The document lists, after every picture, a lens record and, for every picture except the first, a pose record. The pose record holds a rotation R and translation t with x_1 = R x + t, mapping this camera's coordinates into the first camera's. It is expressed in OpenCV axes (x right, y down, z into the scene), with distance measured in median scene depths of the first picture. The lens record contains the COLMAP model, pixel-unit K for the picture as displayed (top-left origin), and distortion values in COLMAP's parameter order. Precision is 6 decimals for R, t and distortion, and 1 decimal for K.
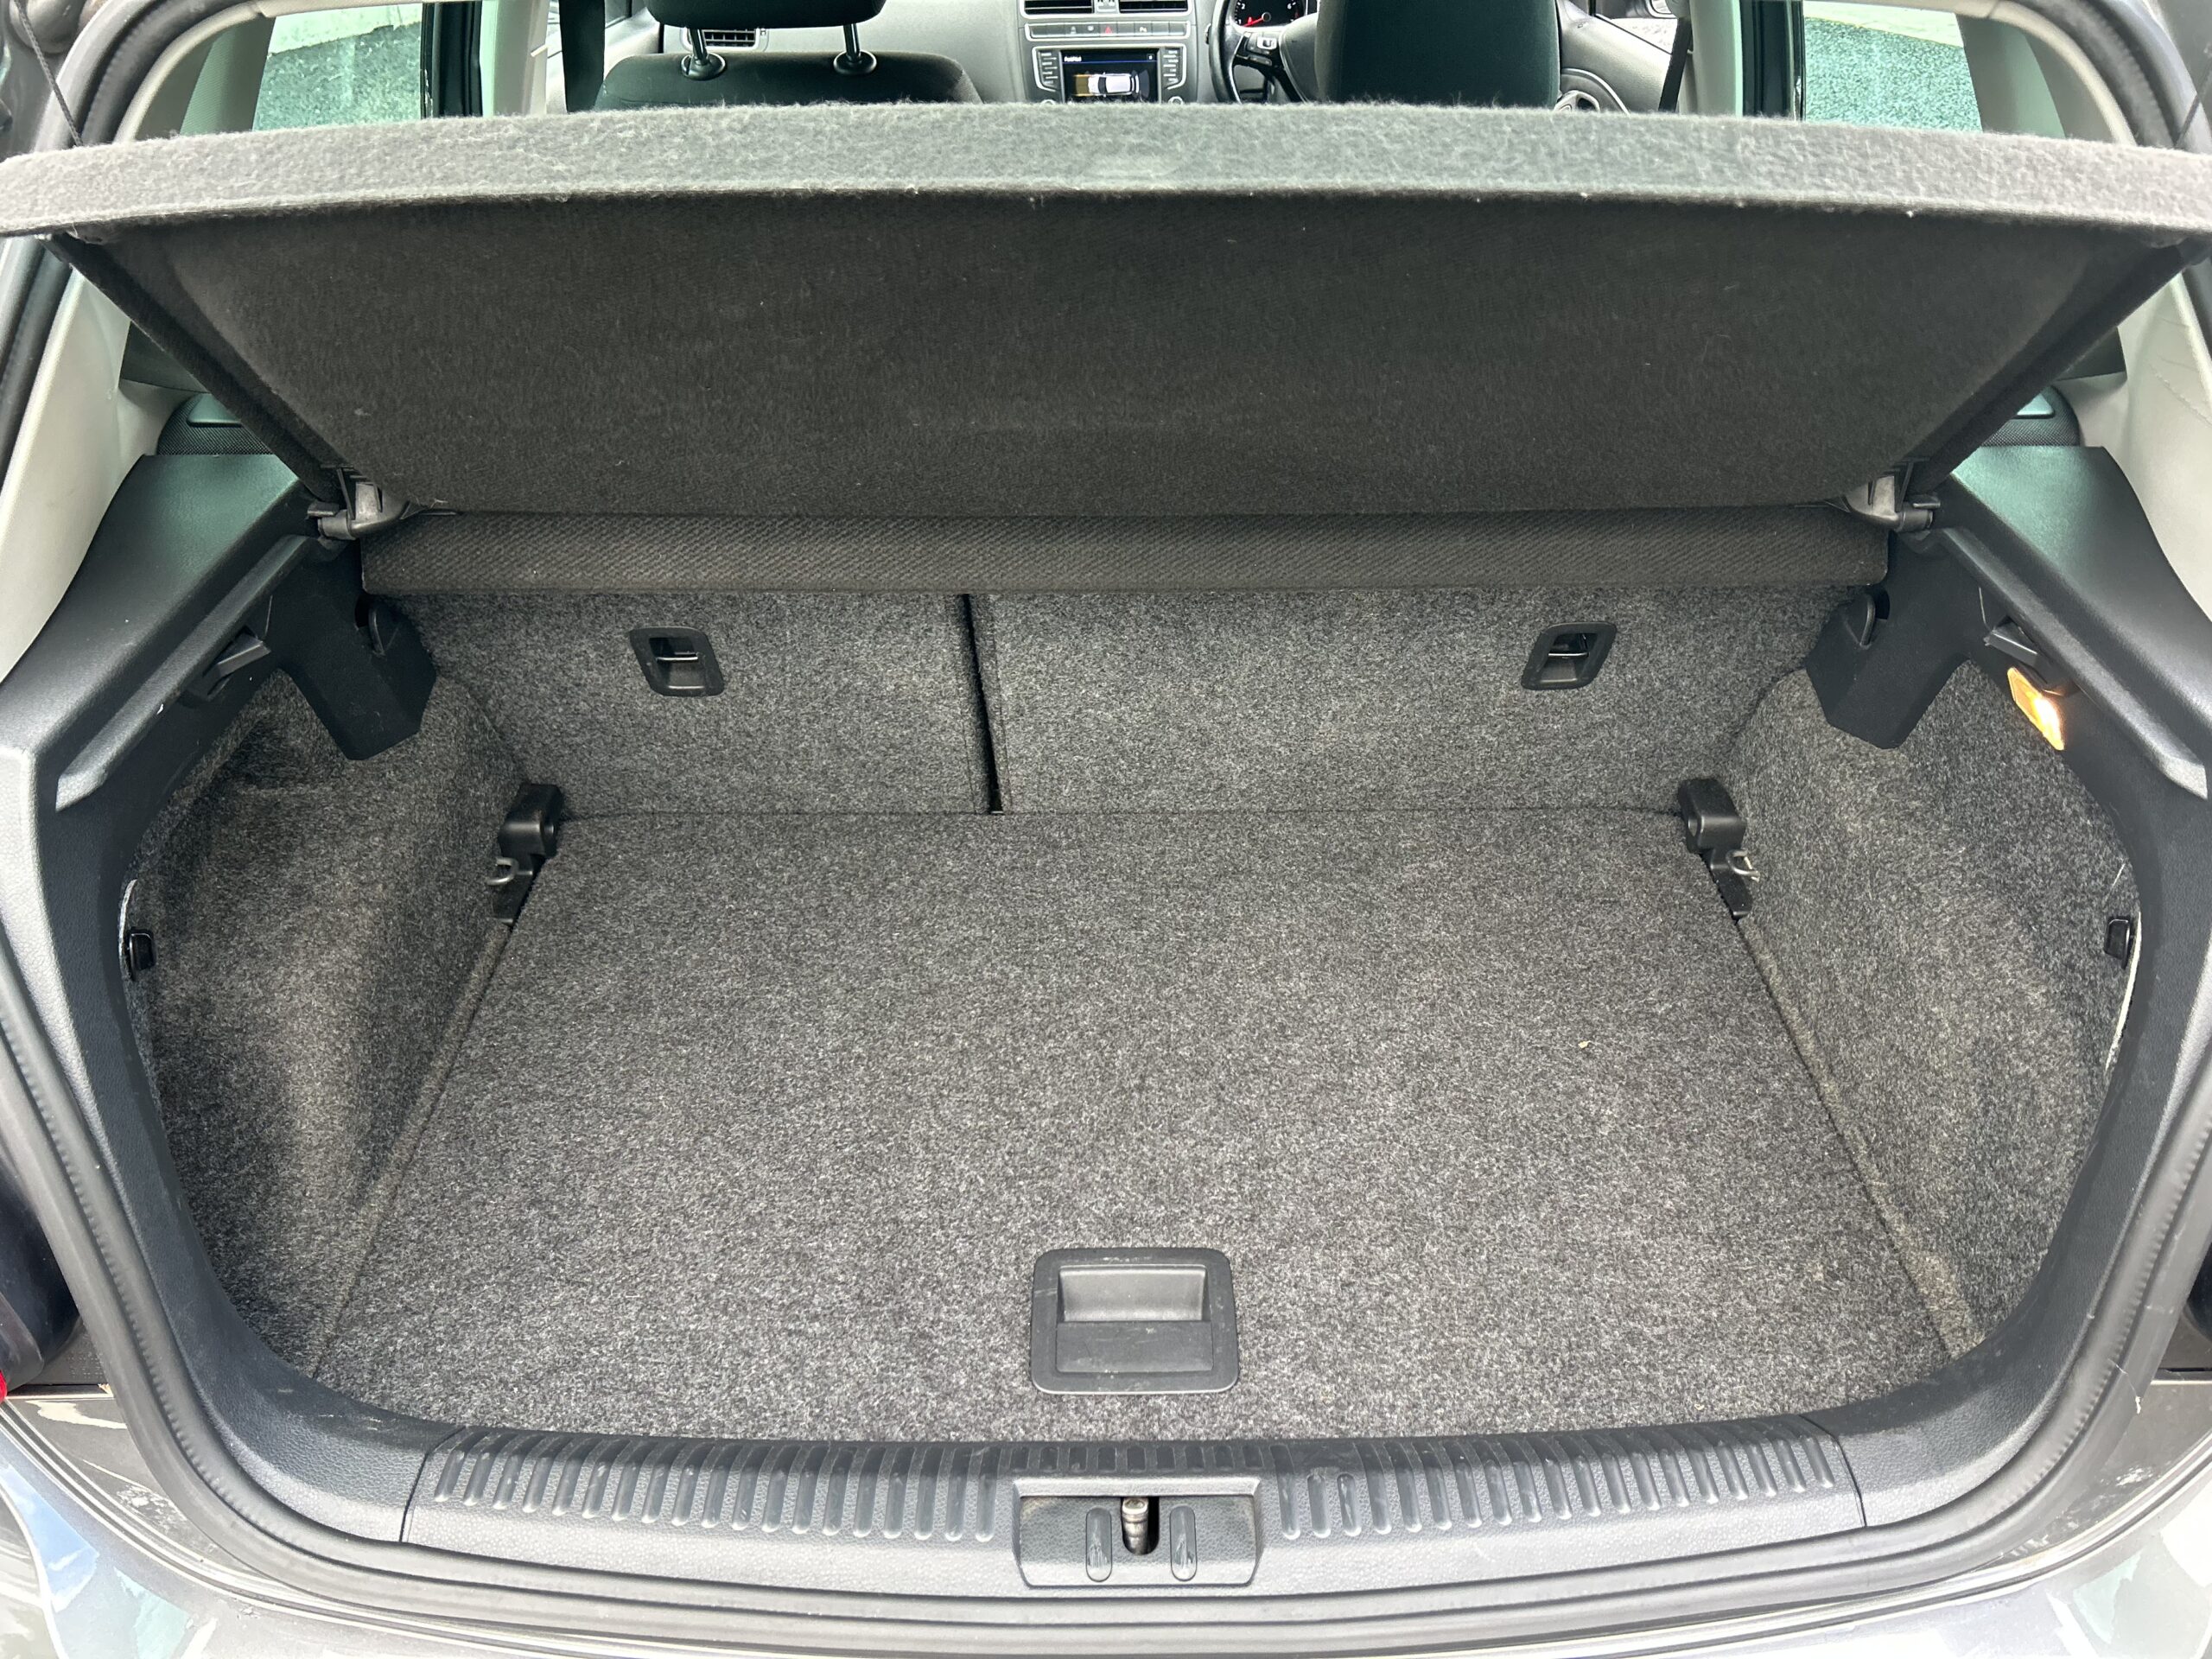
lens RADIAL K [[1674.4, 0, 1115.6], [0, 1674.4, 825.0], [0, 0, 1]] dist [0.022661, -0.043900]
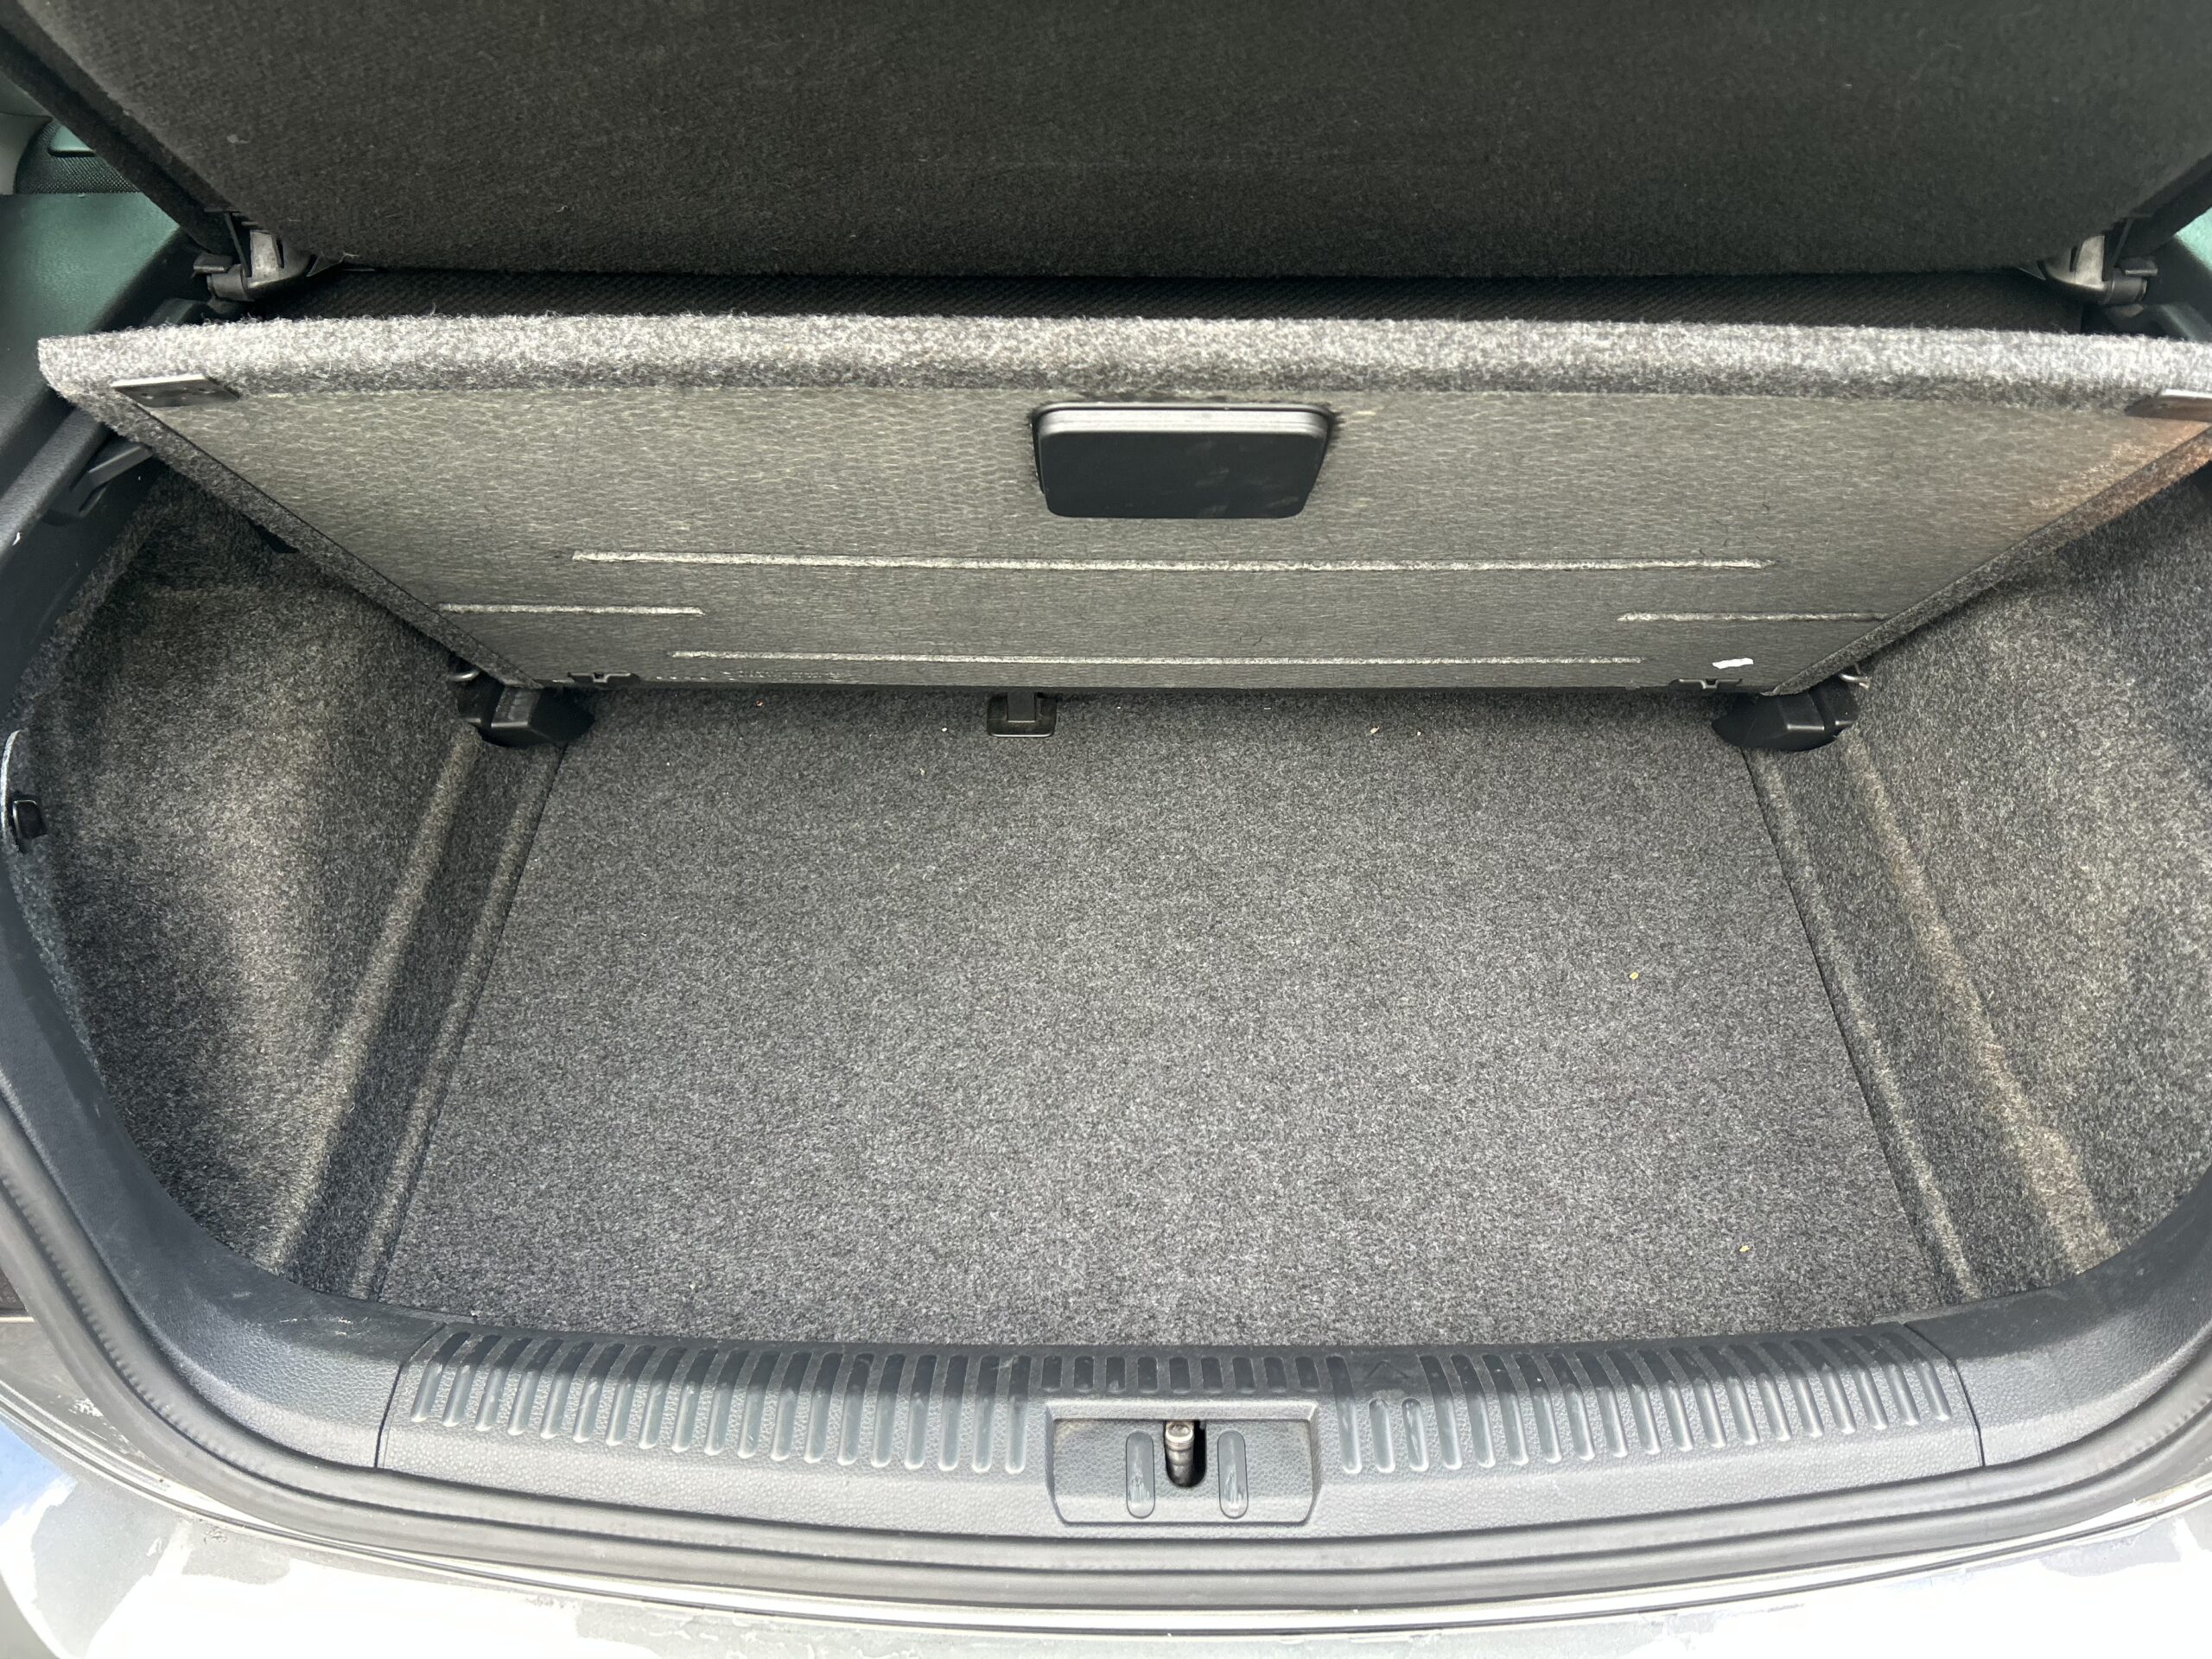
lens RADIAL K [[1674.4, 0, 1112.2], [0, 1674.4, 830.4], [0, 0, 1]] dist [0.022661, -0.043900]
pose [[0.999962, 0.007489, -0.004447, -0.021196], [-0.006565, 0.983629, 0.180087, -0.071869], [0.005723, -0.180051, 0.983641, 0.147755]]
